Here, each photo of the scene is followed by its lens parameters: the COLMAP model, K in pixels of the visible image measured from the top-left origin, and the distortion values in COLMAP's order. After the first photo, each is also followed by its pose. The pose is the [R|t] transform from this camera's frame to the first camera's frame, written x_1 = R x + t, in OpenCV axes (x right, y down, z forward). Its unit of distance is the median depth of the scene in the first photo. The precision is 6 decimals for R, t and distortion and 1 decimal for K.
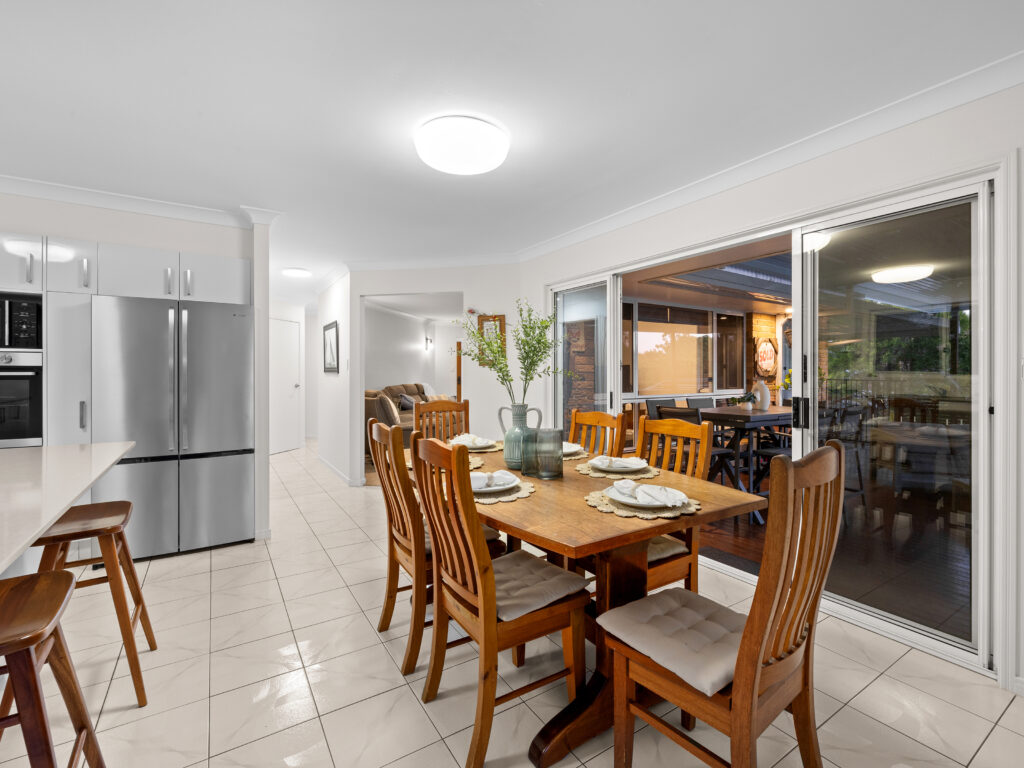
lens RADIAL K [[463.8, 0, 510.2], [0, 463.8, 378.5], [0, 0, 1]] dist [-0.003928, 0.000394]
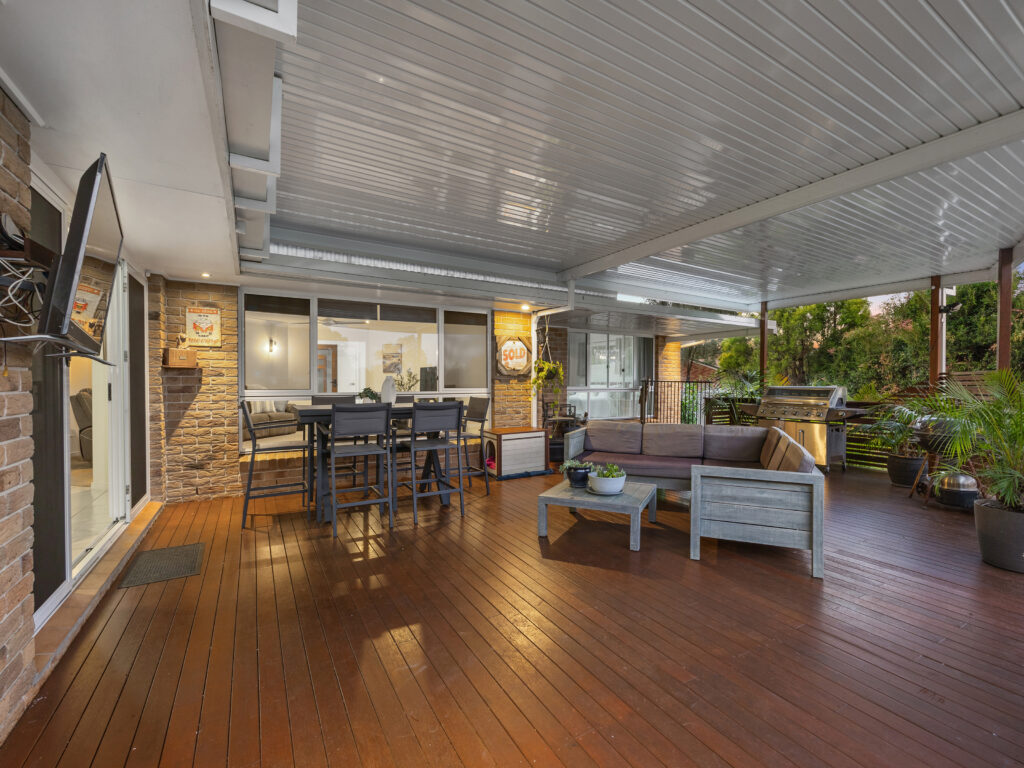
lens RADIAL K [[463.8, 0, 510.2], [0, 463.8, 378.5], [0, 0, 1]] dist [-0.003928, 0.000394]
pose [[0.999676, 0.002494, -0.025323, 0.581644], [-0.002855, 0.999895, -0.014212, 0.015907], [0.025285, 0.014280, 0.999578, 0.024125]]
